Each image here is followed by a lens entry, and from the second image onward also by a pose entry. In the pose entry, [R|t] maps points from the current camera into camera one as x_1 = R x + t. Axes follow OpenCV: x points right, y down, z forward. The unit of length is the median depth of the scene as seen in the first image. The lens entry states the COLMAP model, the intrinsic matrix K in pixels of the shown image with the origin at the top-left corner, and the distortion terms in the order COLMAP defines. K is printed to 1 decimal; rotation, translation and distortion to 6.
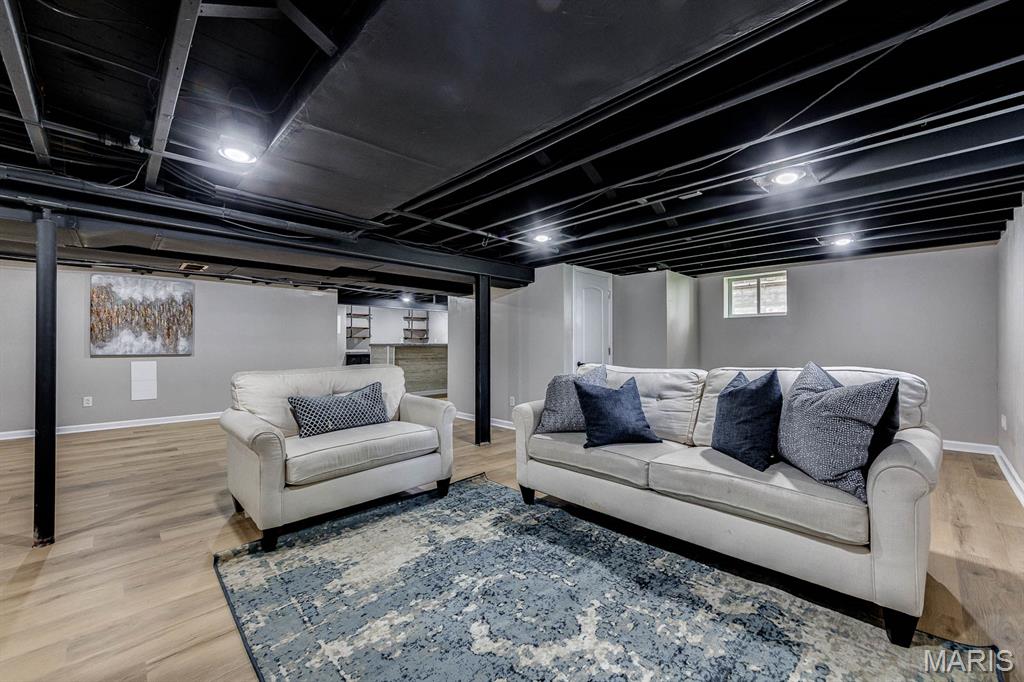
lens RADIAL K [[410.5, 0, 493.4], [0, 410.5, 343.9], [0, 0, 1]] dist [0.002955, 0.000191]
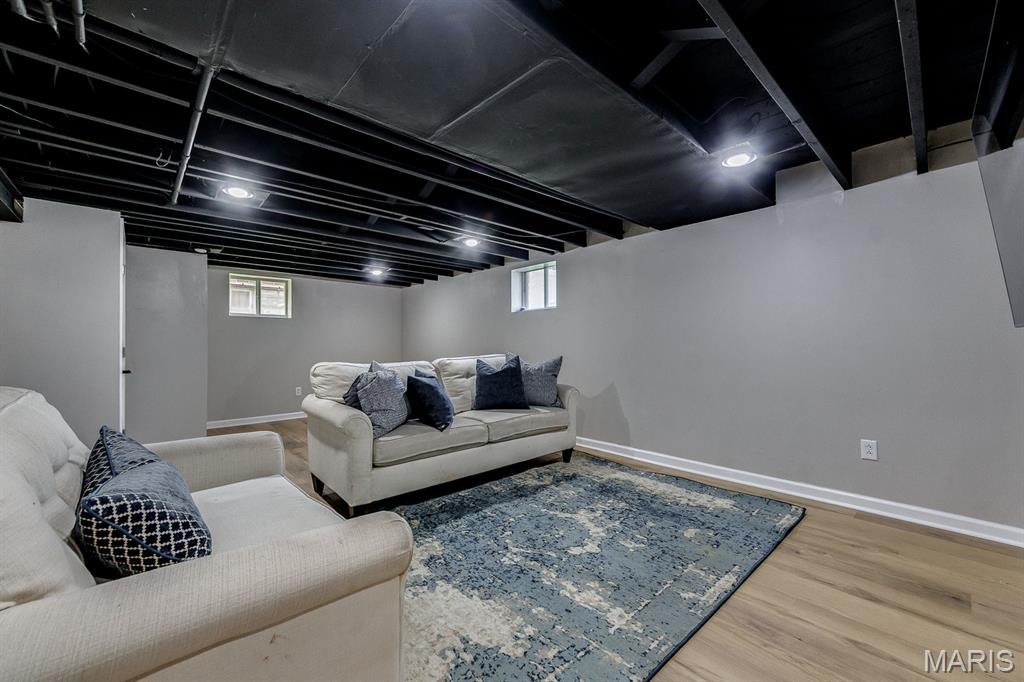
lens RADIAL K [[410.5, 0, 512.6], [0, 410.5, 345.9], [0, 0, 1]] dist [0.002955, 0.000191]
pose [[0.014357, 0.002117, 0.999895, -1.072360], [-0.003281, 0.999992, -0.002071, 0.019174], [-0.999892, -0.003251, 0.014364, 0.919112]]
